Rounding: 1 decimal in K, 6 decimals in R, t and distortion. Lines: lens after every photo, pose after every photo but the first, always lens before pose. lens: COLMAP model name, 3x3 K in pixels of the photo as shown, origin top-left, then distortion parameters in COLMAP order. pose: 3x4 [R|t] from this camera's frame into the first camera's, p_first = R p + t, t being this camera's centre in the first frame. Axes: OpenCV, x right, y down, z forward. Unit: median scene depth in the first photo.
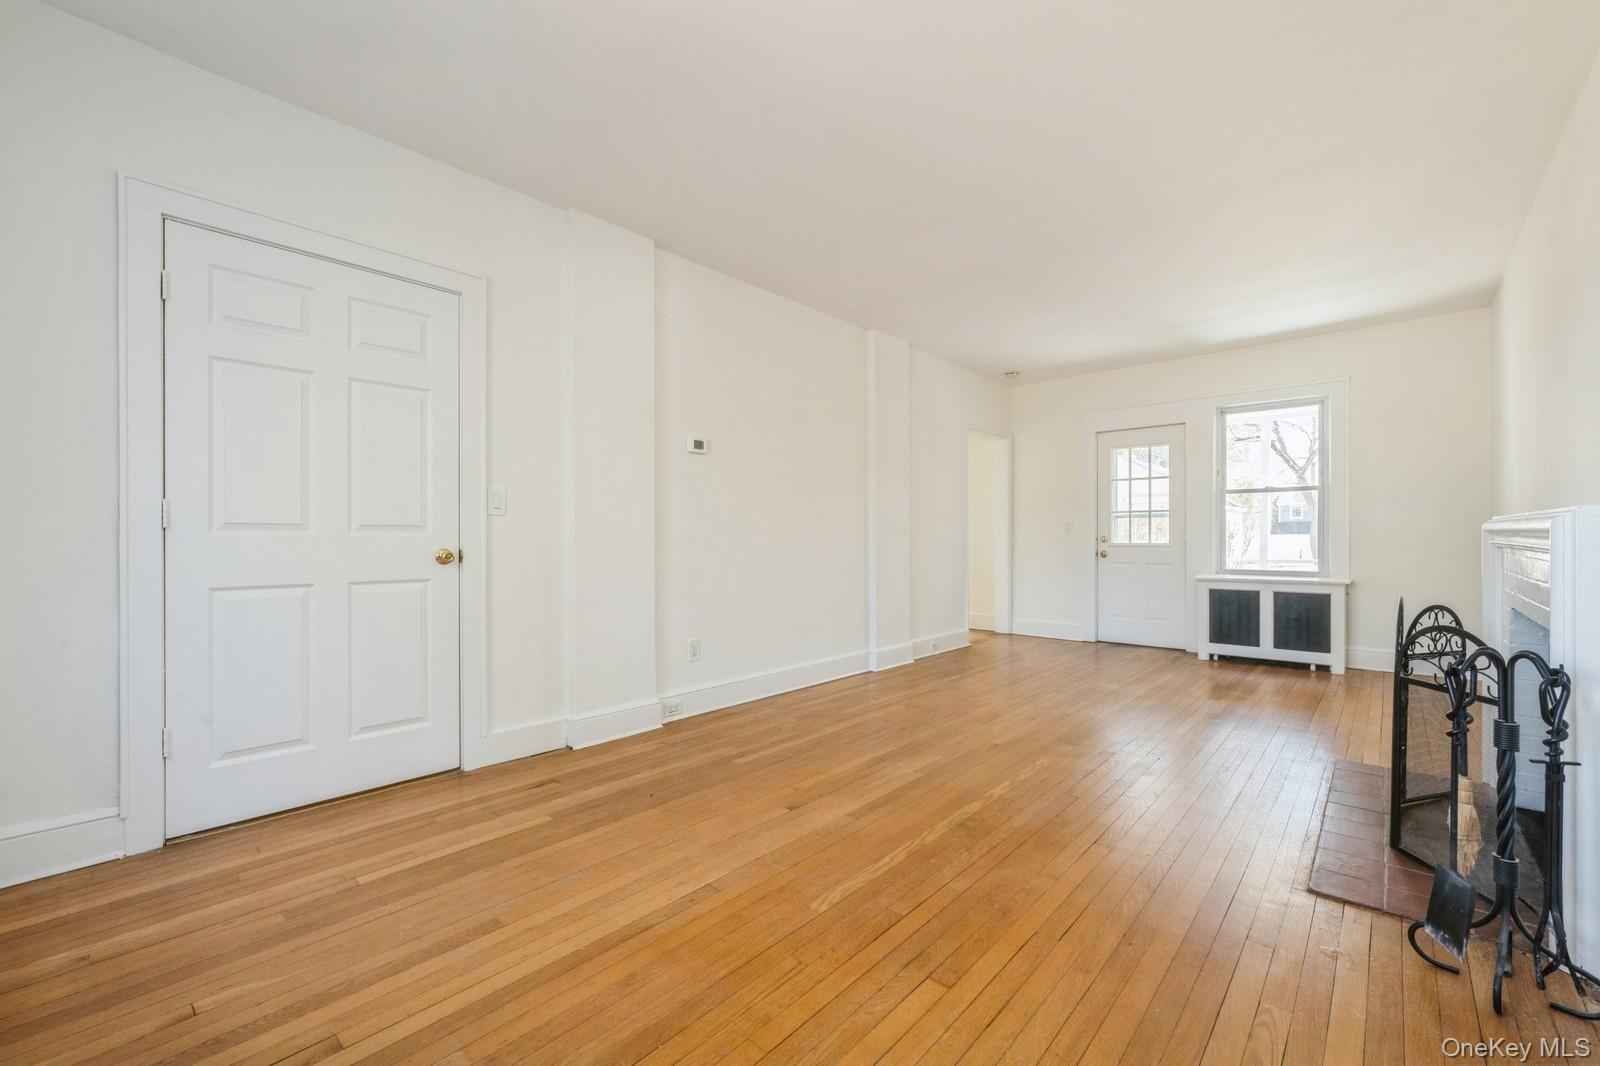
lens RADIAL K [[661.0, 0, 796.4], [0, 661.0, 538.2], [0, 0, 1]] dist [-0.006356, -0.000155]
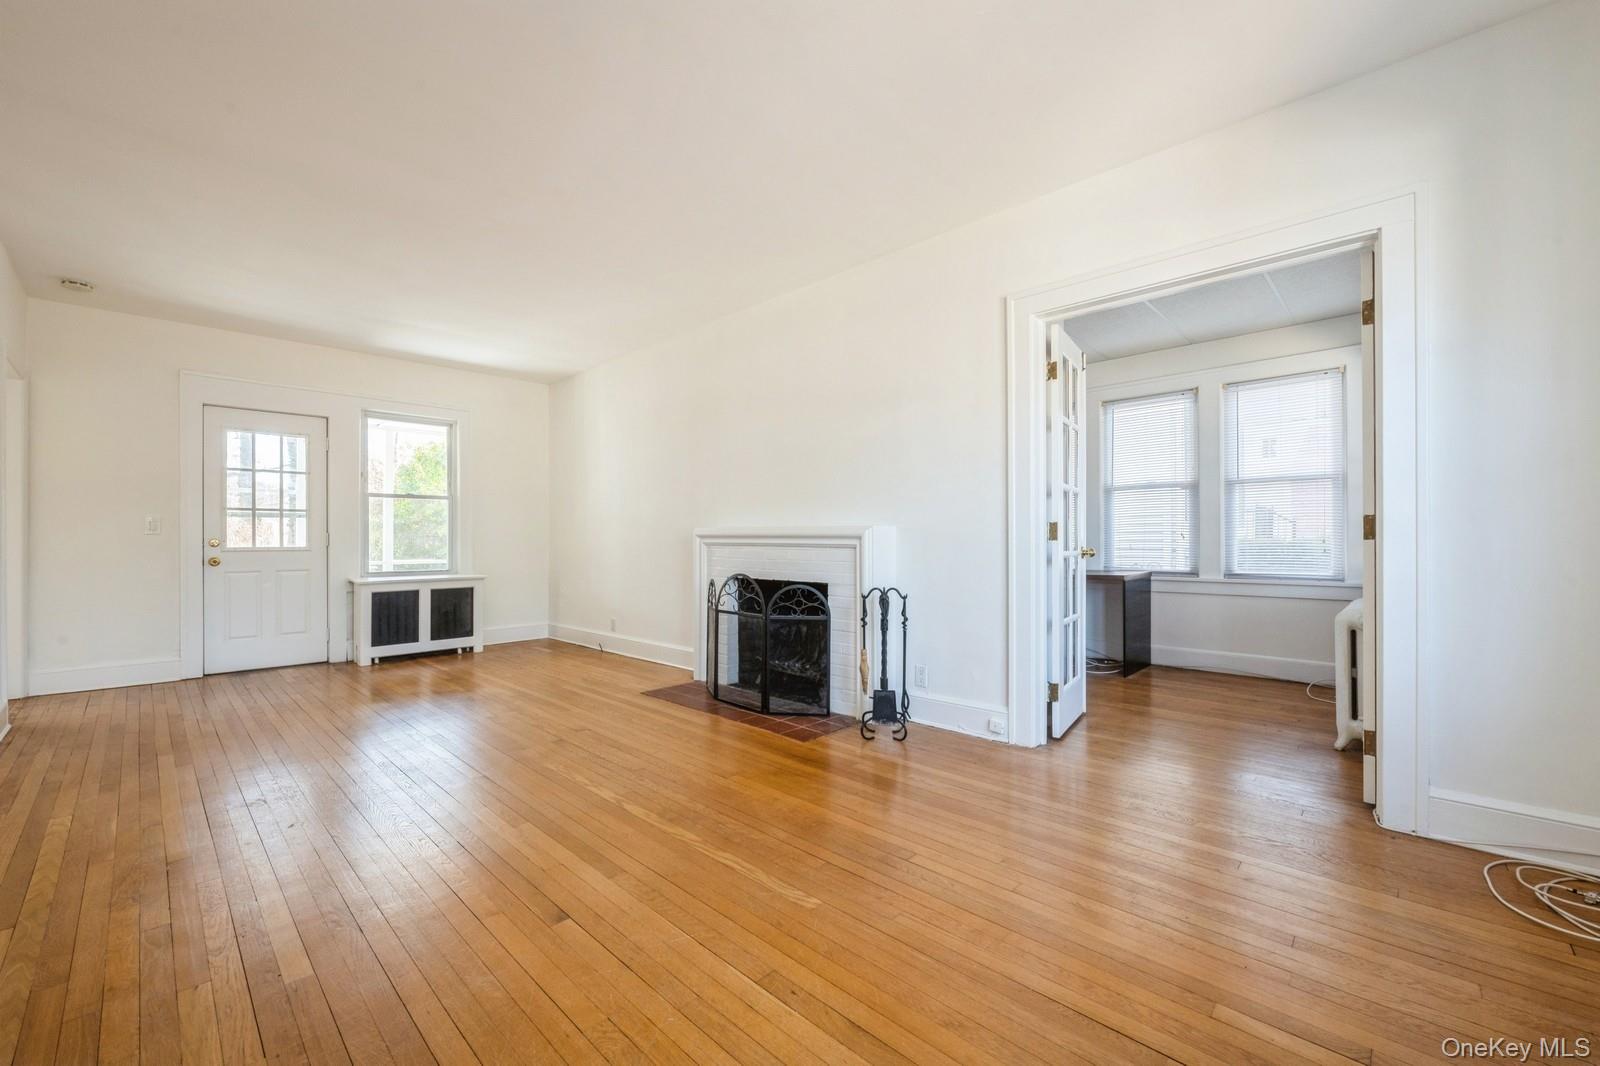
lens RADIAL K [[641.0, 0, 802.0], [0, 641.0, 536.8], [0, 0, 1]] dist [0.005037, -0.000623]
pose [[0.025731, 0.006566, 0.999647, -0.330503], [0.001166, 0.999978, -0.006599, 0.000738], [-0.999668, 0.001335, 0.025723, 0.341446]]
